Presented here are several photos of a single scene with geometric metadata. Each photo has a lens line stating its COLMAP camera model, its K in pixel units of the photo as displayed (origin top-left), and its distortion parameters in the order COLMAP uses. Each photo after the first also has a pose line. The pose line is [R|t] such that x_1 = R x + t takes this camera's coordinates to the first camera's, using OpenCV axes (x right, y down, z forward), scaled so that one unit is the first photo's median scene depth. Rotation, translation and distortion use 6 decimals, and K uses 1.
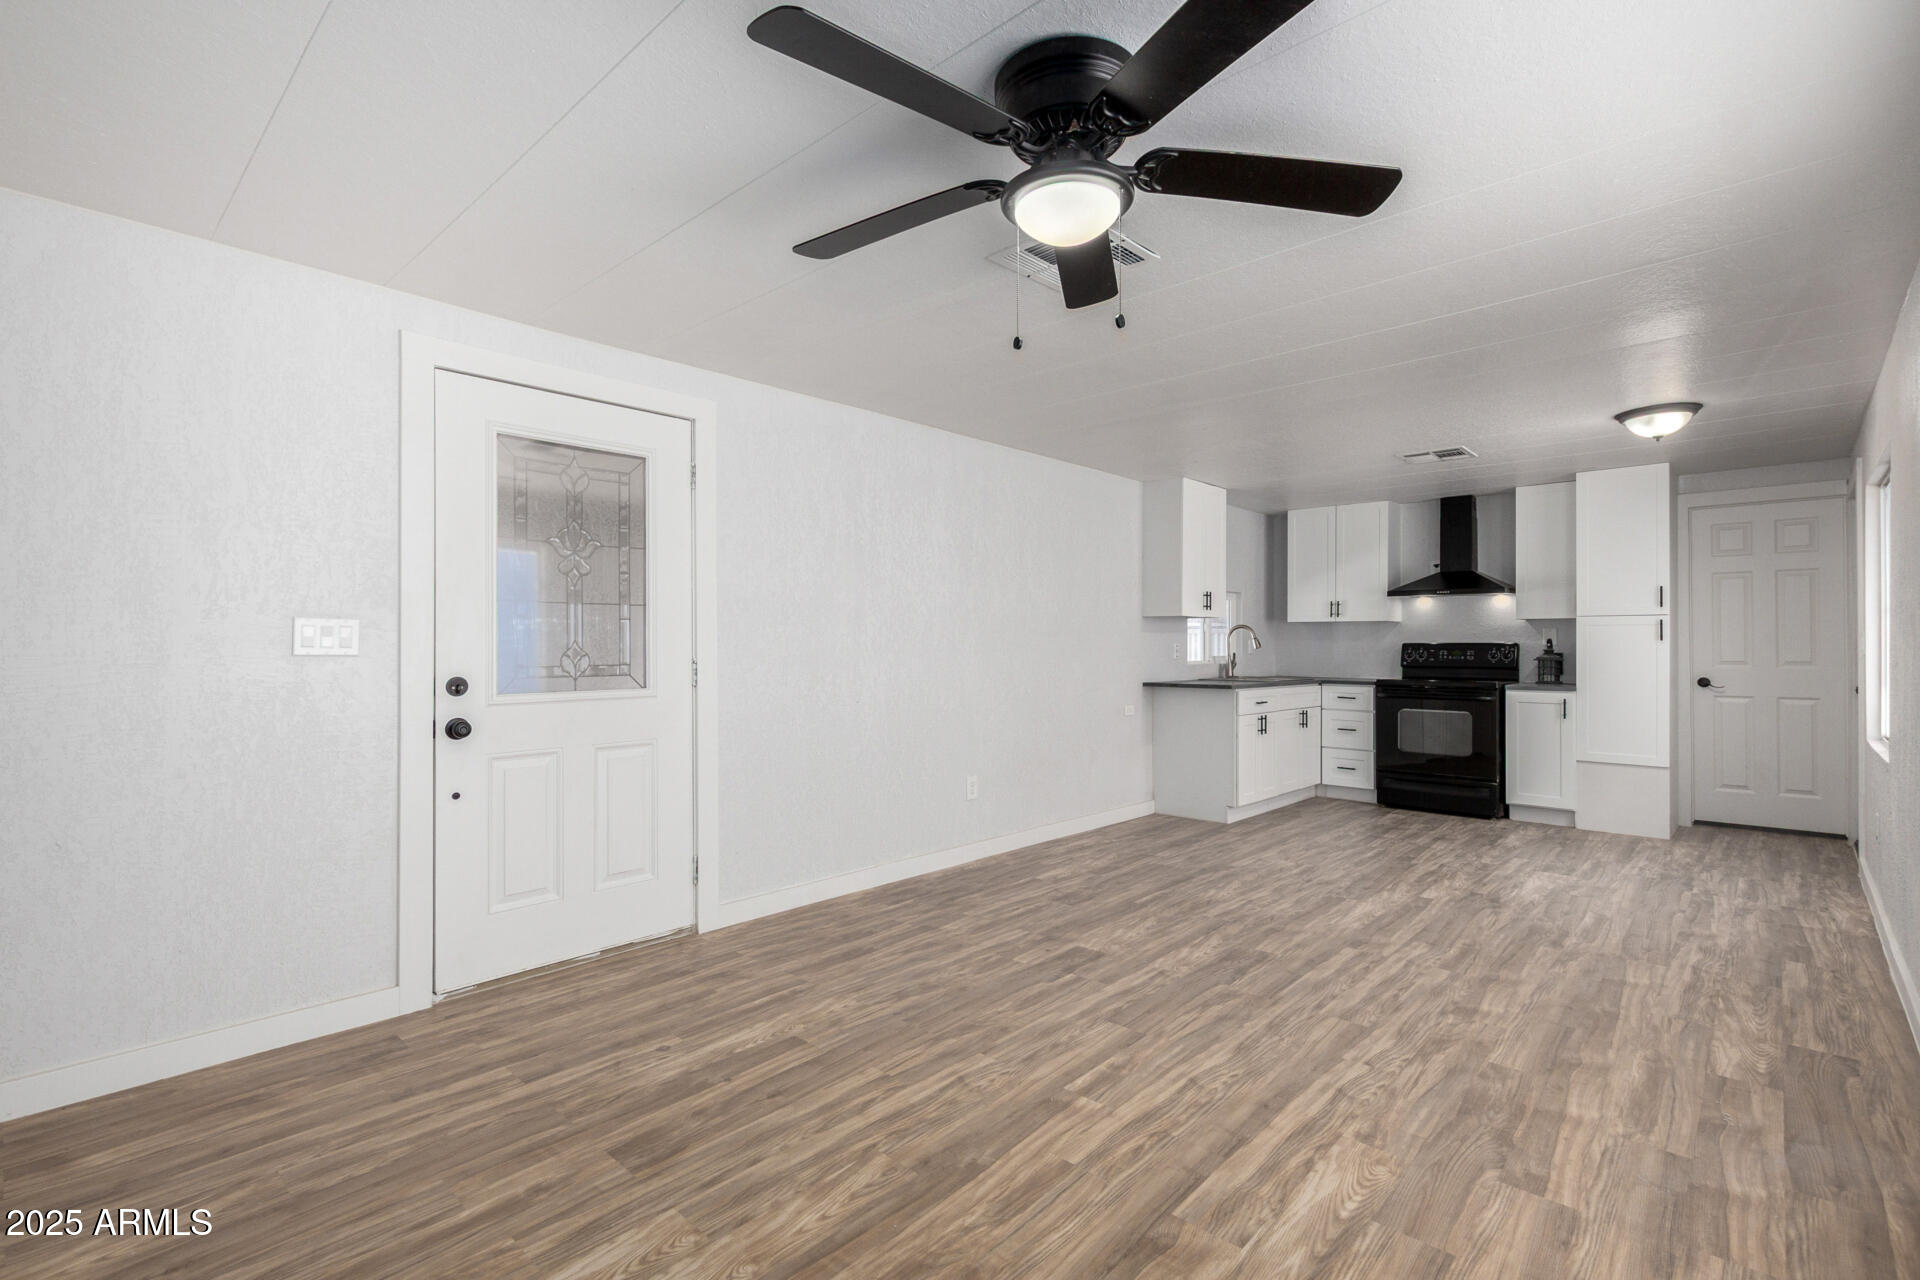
lens RADIAL K [[869.8, 0, 967.6], [0, 869.8, 645.5], [0, 0, 1]] dist [0.014148, -0.005329]
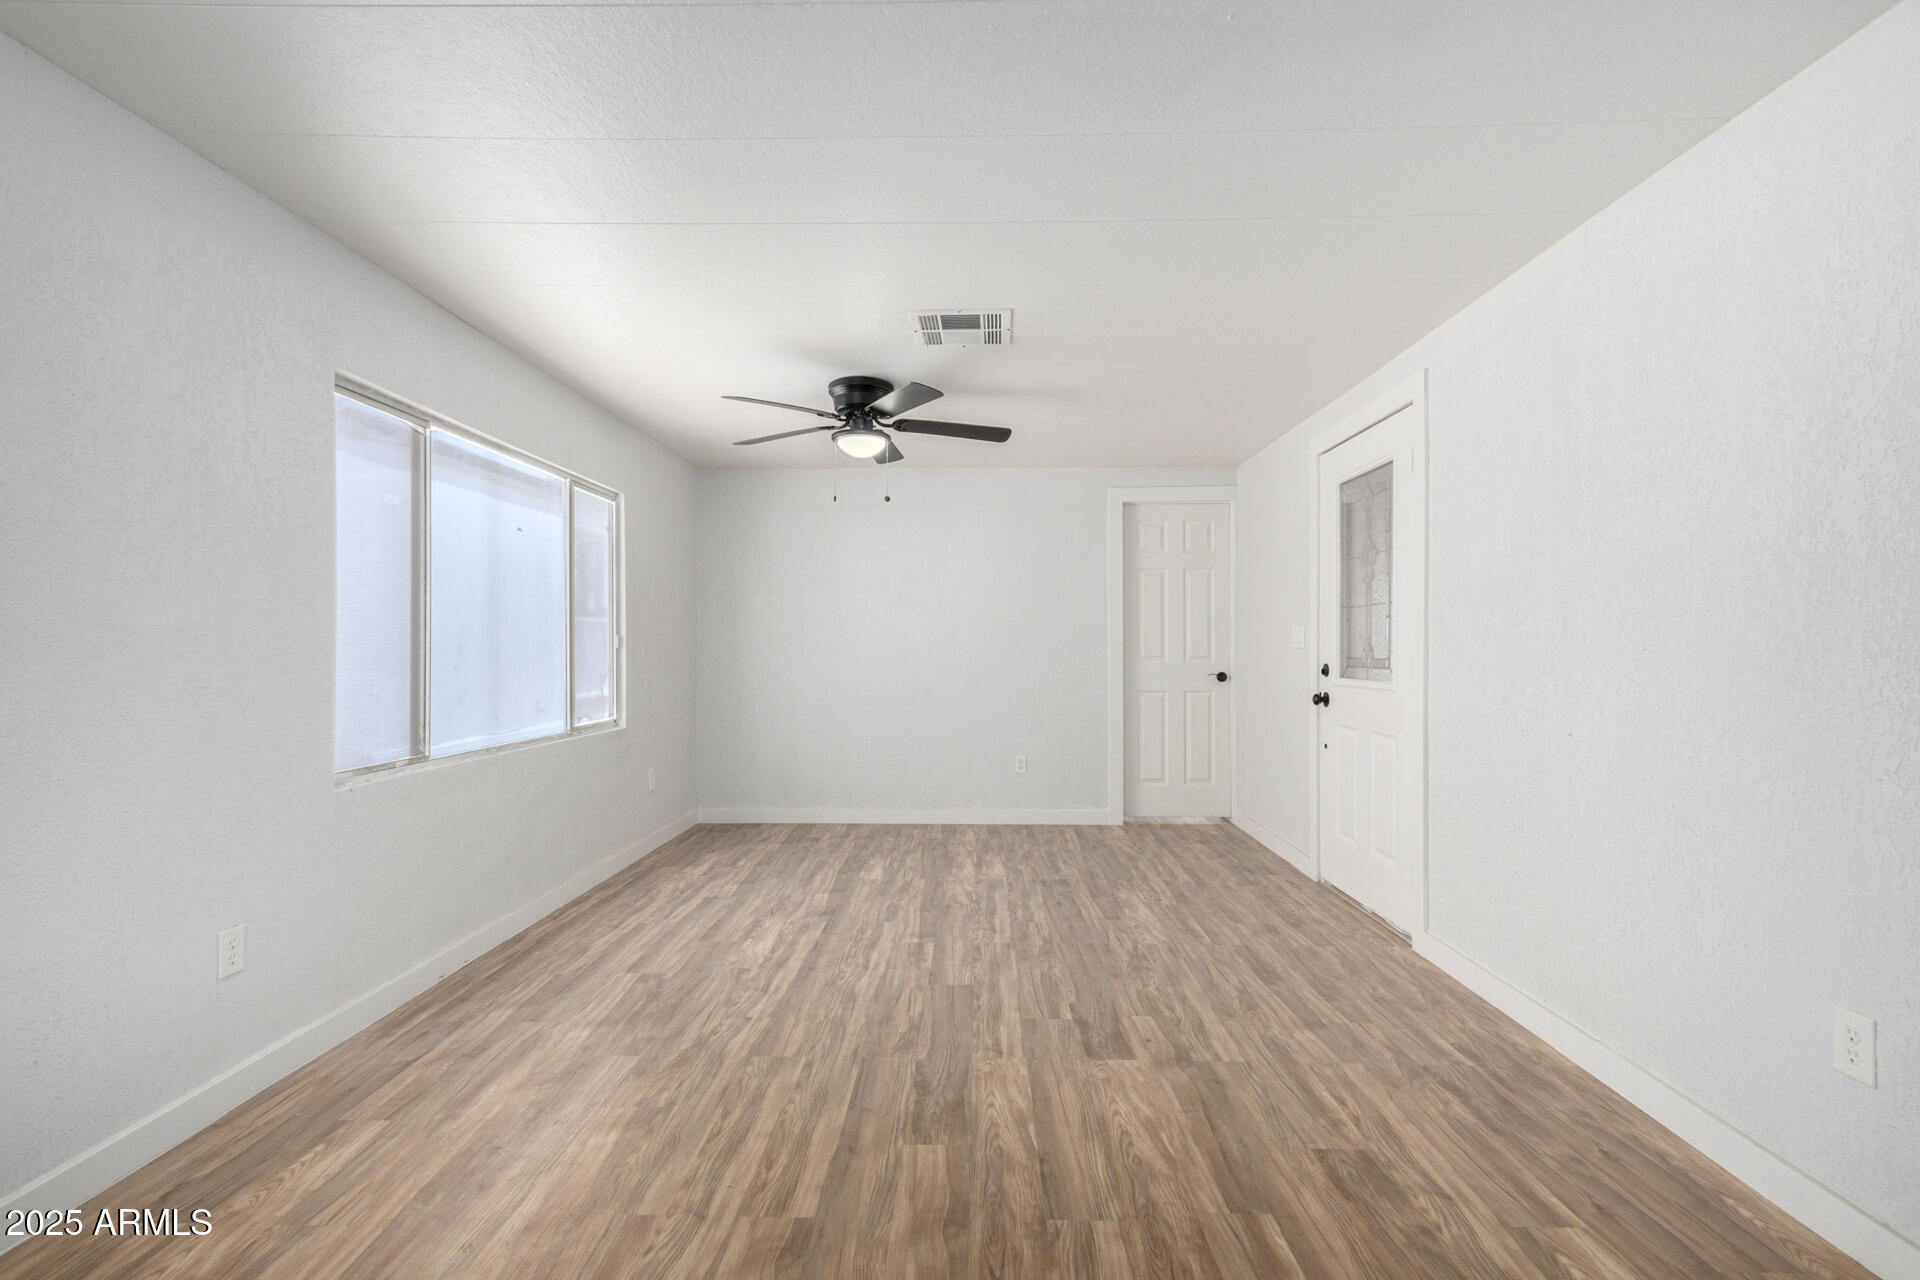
lens RADIAL K [[869.8, 0, 967.6], [0, 869.8, 645.5], [0, 0, 1]] dist [0.014148, -0.005329]
pose [[-0.744506, -0.001102, -0.667615, 0.809340], [-0.000791, 0.999999, -0.000768, 0.004271], [0.667615, -0.000044, -0.744506, 1.642229]]
